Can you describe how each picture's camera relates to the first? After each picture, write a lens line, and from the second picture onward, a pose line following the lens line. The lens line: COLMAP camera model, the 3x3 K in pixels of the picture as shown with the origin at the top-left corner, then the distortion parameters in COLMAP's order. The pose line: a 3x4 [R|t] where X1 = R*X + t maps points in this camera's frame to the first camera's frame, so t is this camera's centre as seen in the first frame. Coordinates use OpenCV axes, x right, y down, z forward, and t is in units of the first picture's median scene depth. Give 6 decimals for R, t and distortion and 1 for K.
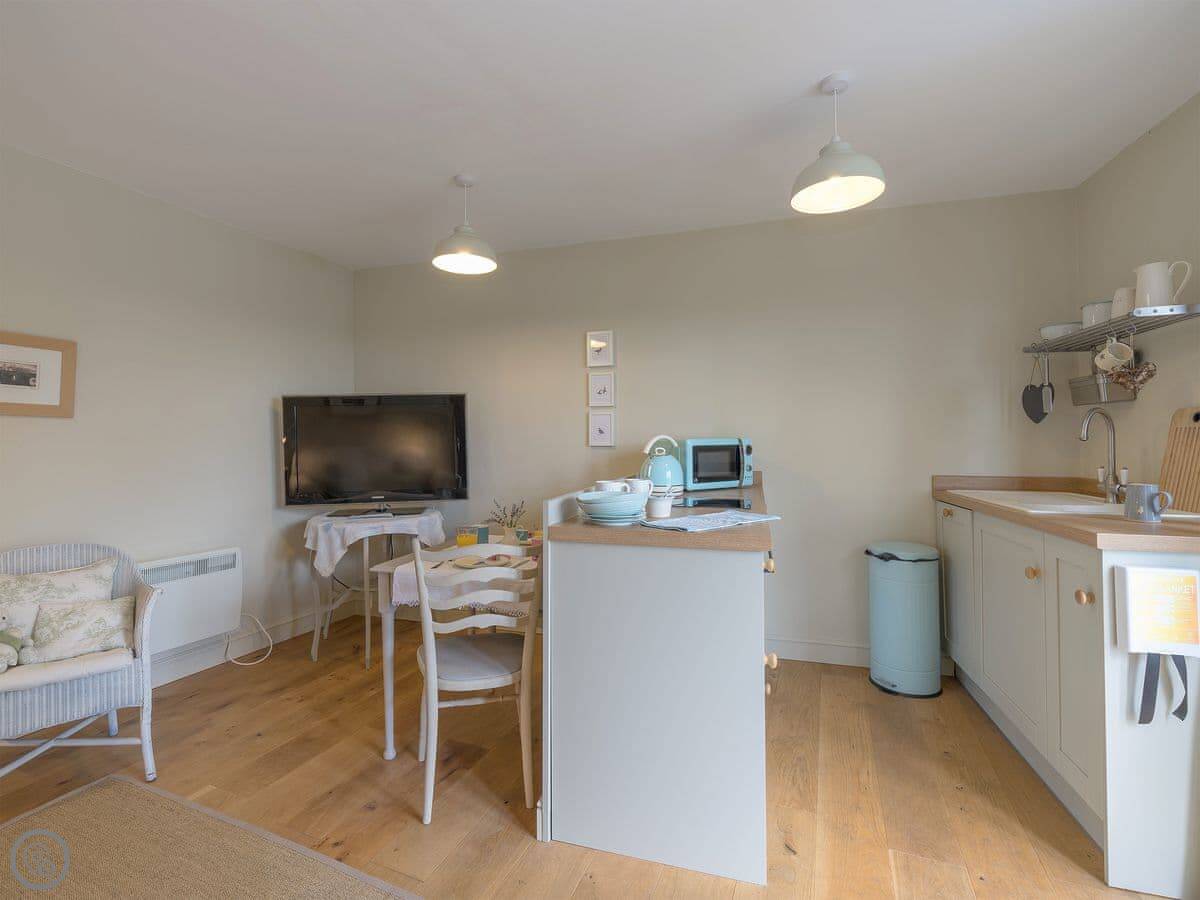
lens RADIAL K [[533.8, 0, 601.4], [0, 533.8, 435.5], [0, 0, 1]] dist [-0.003024, -0.000229]
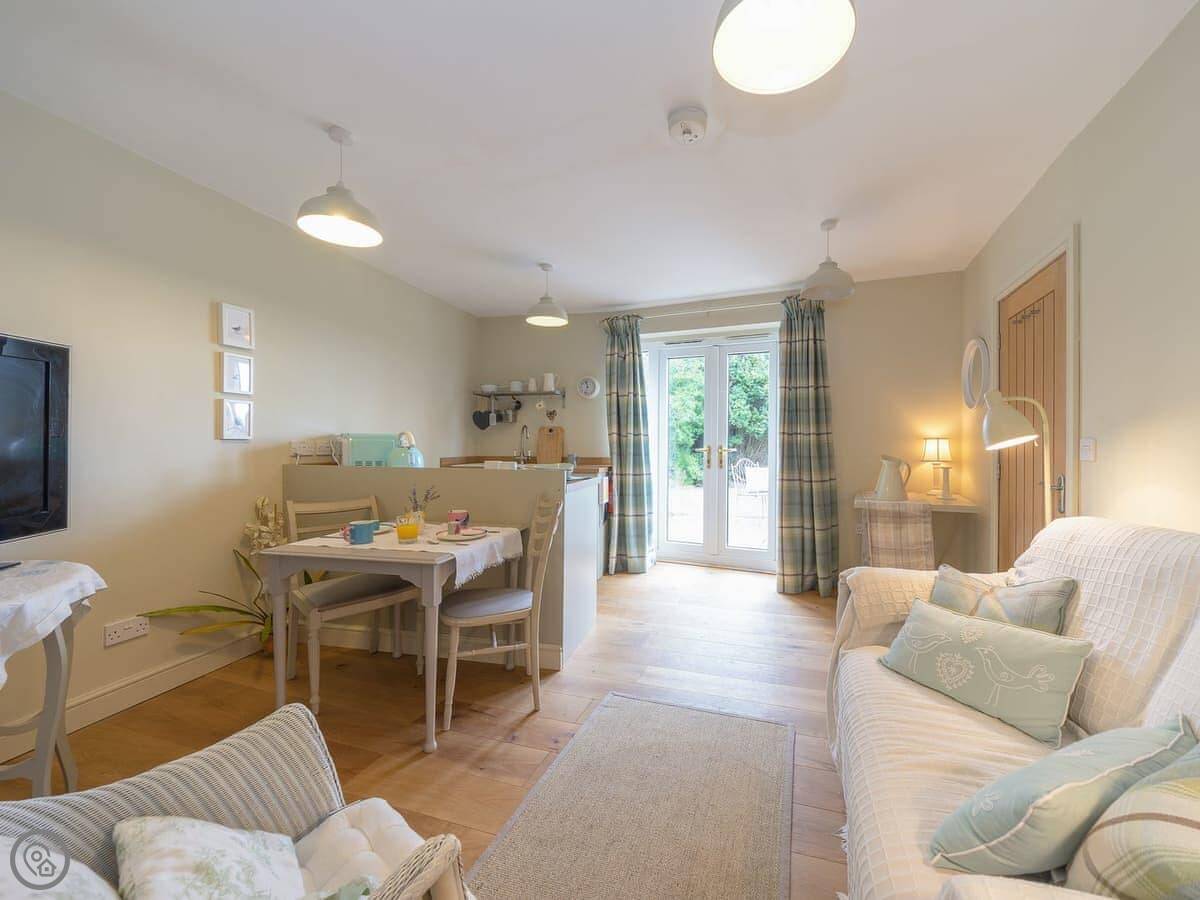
lens RADIAL K [[469.4, 0, 577.2], [0, 469.4, 443.7], [0, 0, 1]] dist [-0.002016, -0.000918]
pose [[0.001475, -0.004614, 0.999988, -1.103283], [-0.018569, 0.999817, 0.004640, 0.019726], [-0.999826, -0.018576, 0.001389, 0.638075]]
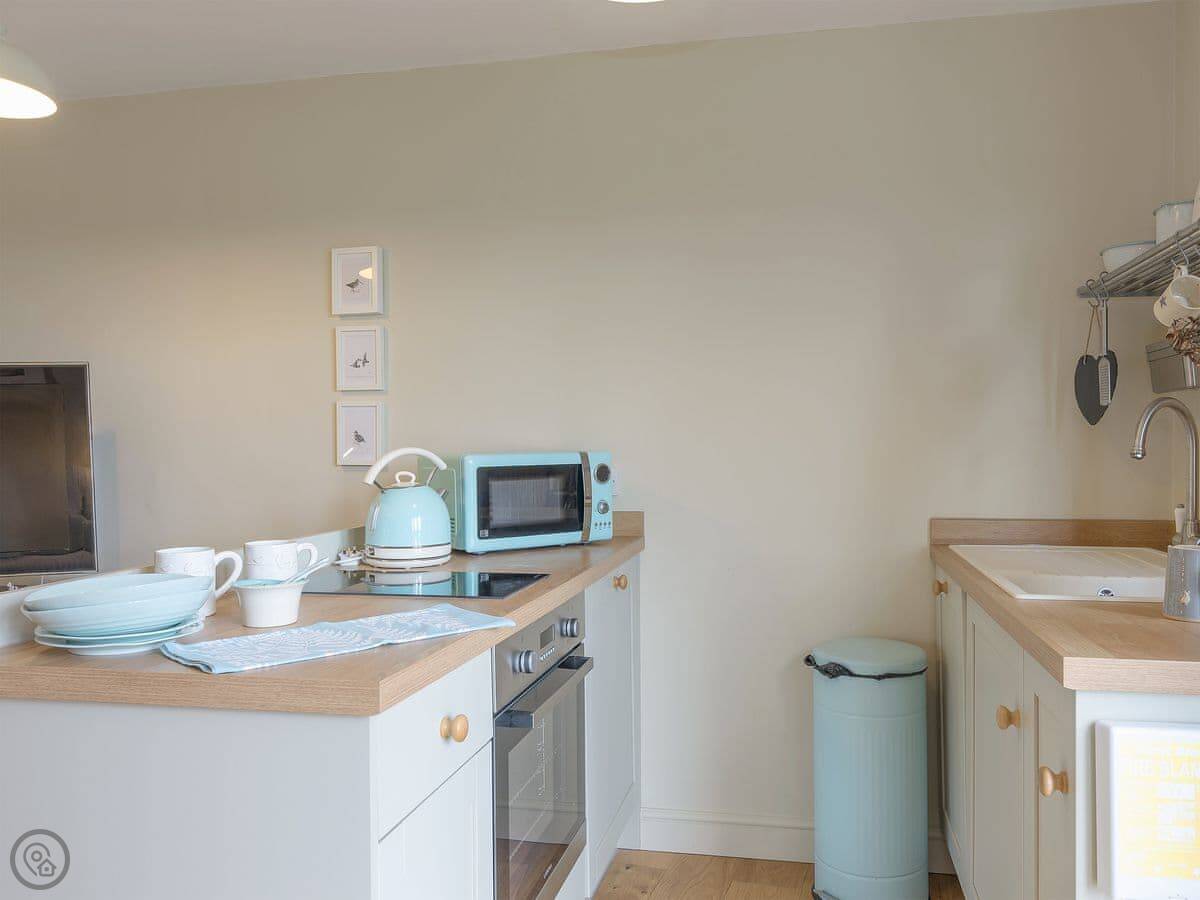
lens RADIAL K [[901.0, 0, 616.7], [0, 901.0, 467.5], [0, 0, 1]] dist [-0.013665, 0.017181]
pose [[0.994886, -0.004334, 0.100914, 0.235789], [0.001143, 0.999498, 0.031653, -0.008840], [-0.101001, -0.031376, 0.994391, 0.121526]]
